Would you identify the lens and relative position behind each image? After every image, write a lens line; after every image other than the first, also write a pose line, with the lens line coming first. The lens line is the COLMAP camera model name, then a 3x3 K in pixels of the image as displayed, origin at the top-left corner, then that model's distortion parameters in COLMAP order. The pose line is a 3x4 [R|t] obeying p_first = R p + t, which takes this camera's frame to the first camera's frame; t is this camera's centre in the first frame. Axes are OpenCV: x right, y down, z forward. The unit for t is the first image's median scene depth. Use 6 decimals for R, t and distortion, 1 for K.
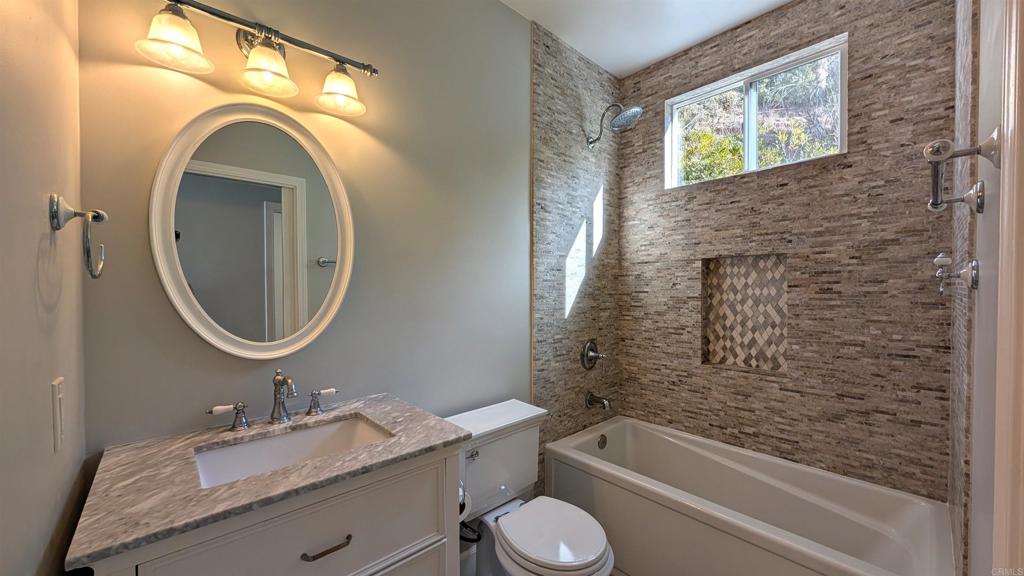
lens RADIAL K [[384.4, 0, 513.1], [0, 384.4, 291.8], [0, 0, 1]] dist [0.001475, 0.000442]
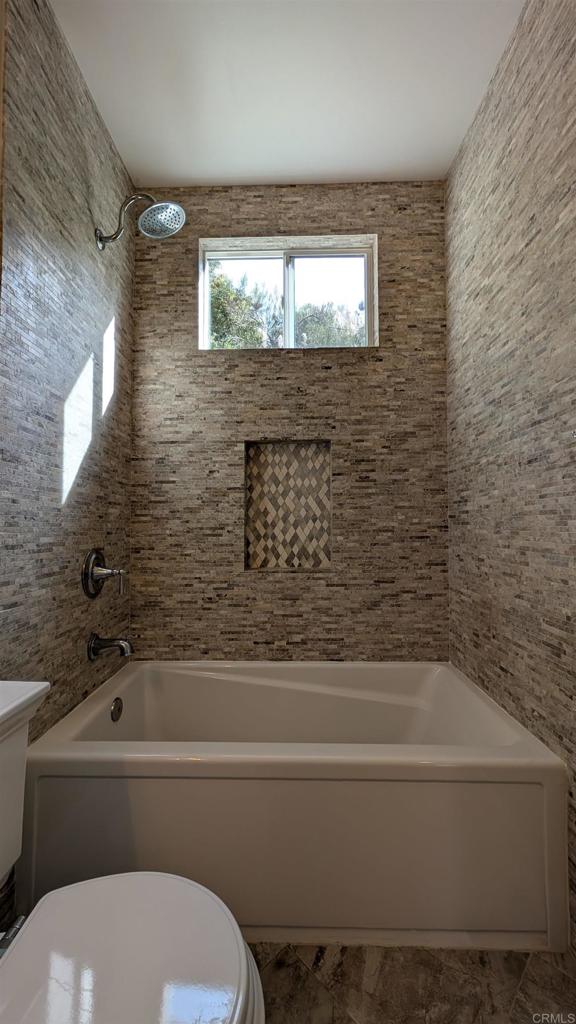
lens RADIAL K [[384.4, 0, 281.0], [0, 384.4, 514.5], [0, 0, 1]] dist [0.001475, 0.000442]
pose [[0.693047, 0.022156, 0.720552, -0.045850], [0.006438, 0.999298, -0.036919, 0.106417], [-0.720864, 0.030225, 0.692417, 0.398382]]
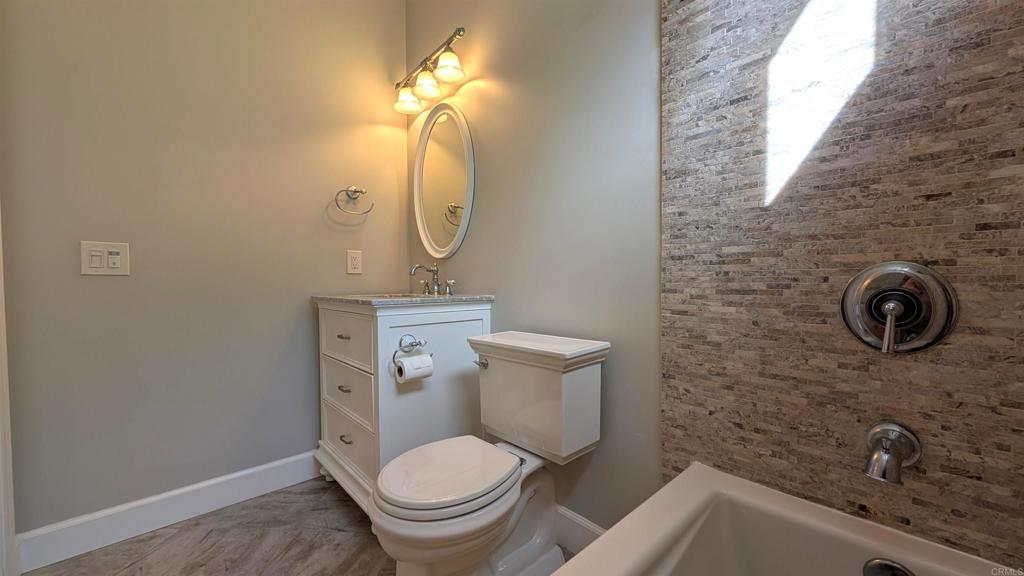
lens RADIAL K [[384.4, 0, 512.0], [0, 384.4, 291.5], [0, 0, 1]] dist [0.001475, 0.000442]
pose [[0.000576, 0.024330, -0.999704, 0.593795], [-0.002428, 0.999701, 0.024328, 0.161318], [0.999997, 0.002413, 0.000635, 0.761110]]
